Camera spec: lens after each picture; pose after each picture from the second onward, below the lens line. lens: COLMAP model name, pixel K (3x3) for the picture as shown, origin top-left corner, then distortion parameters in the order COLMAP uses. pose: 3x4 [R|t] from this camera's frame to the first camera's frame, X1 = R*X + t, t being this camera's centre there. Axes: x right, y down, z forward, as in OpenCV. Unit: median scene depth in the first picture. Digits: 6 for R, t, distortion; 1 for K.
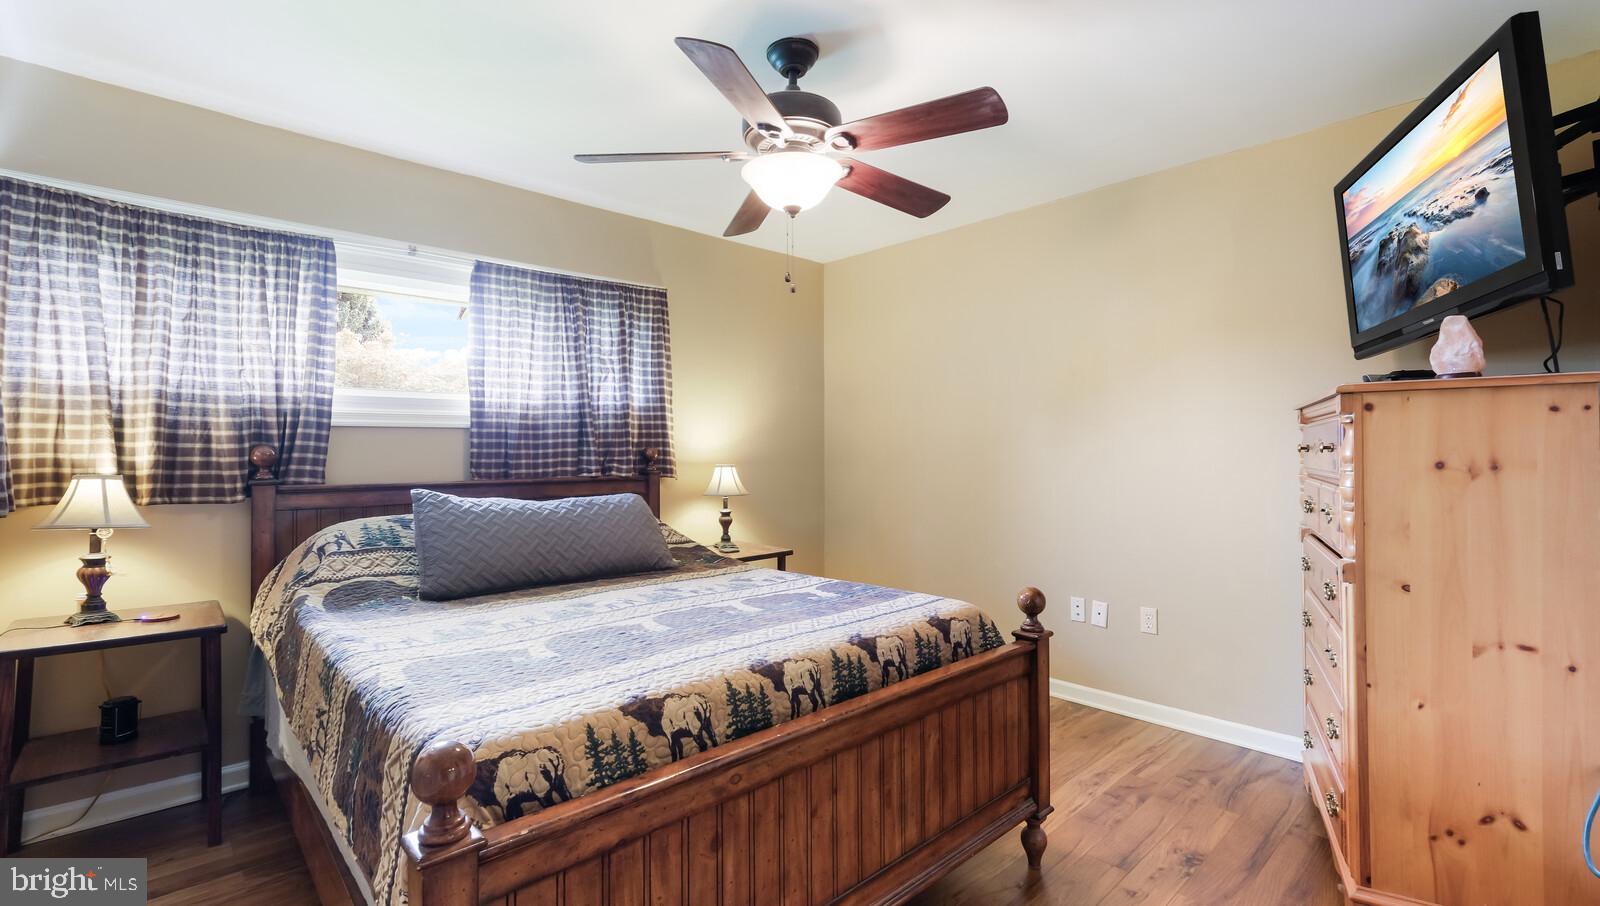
lens RADIAL K [[721.8, 0, 801.5], [0, 721.8, 450.5], [0, 0, 1]] dist [0.012697, -0.000799]
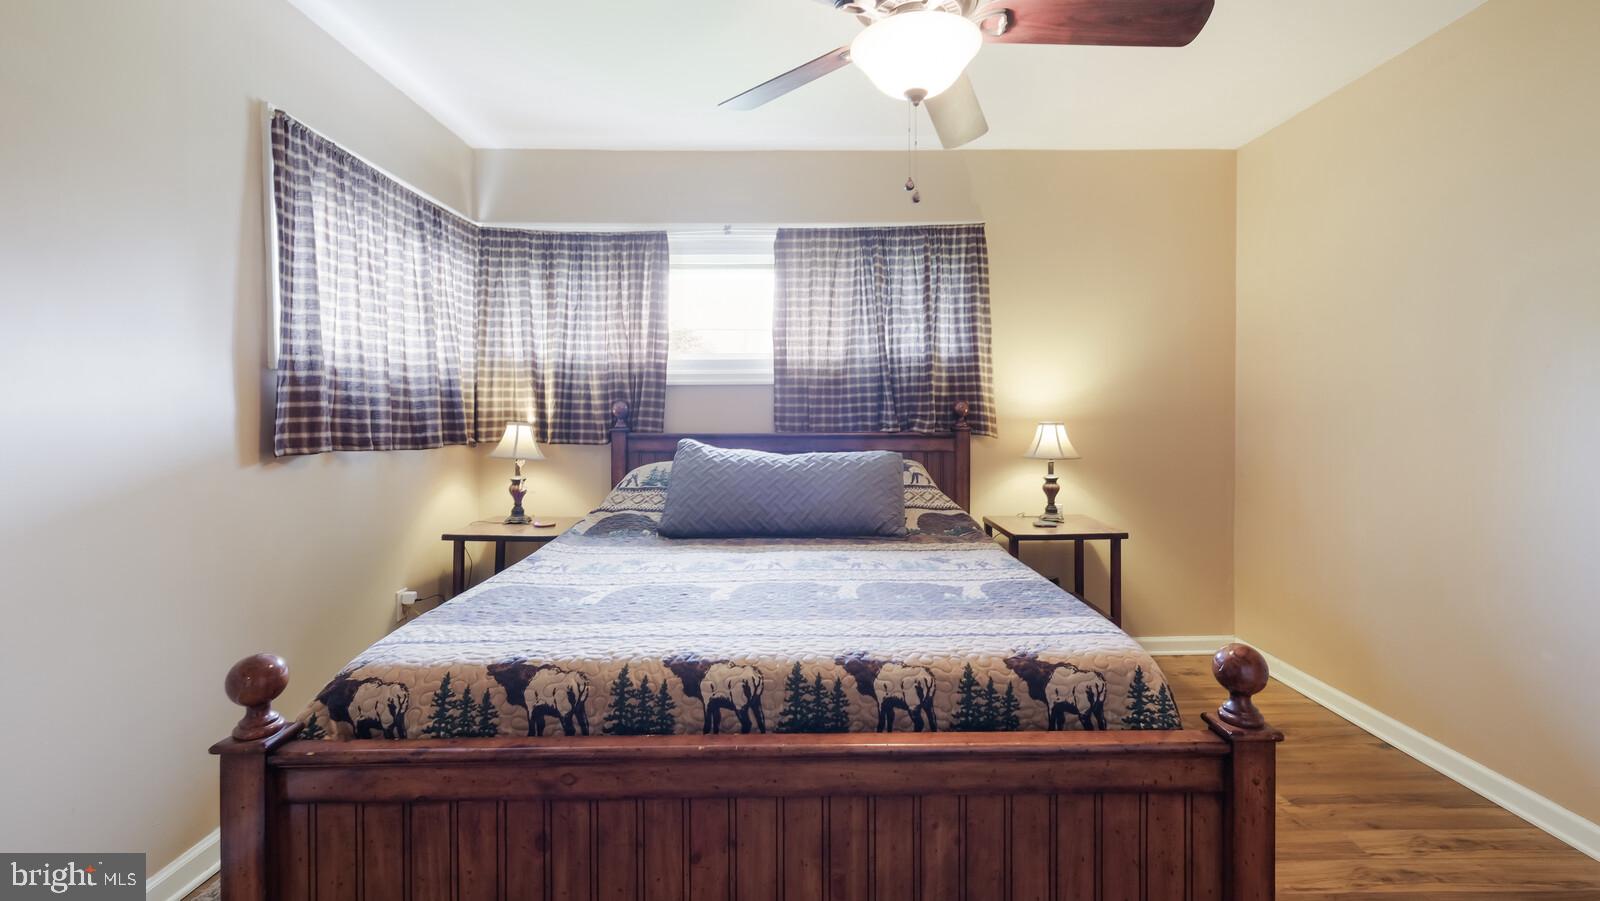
lens RADIAL K [[711.9, 0, 808.8], [0, 711.9, 422.9], [0, 0, 1]] dist [0.006622, 0.000107]
pose [[0.735342, 0.015184, -0.677526, 0.389189], [0.000947, 0.999725, 0.023433, 0.001889], [0.677695, -0.017873, 0.735126, 0.317034]]
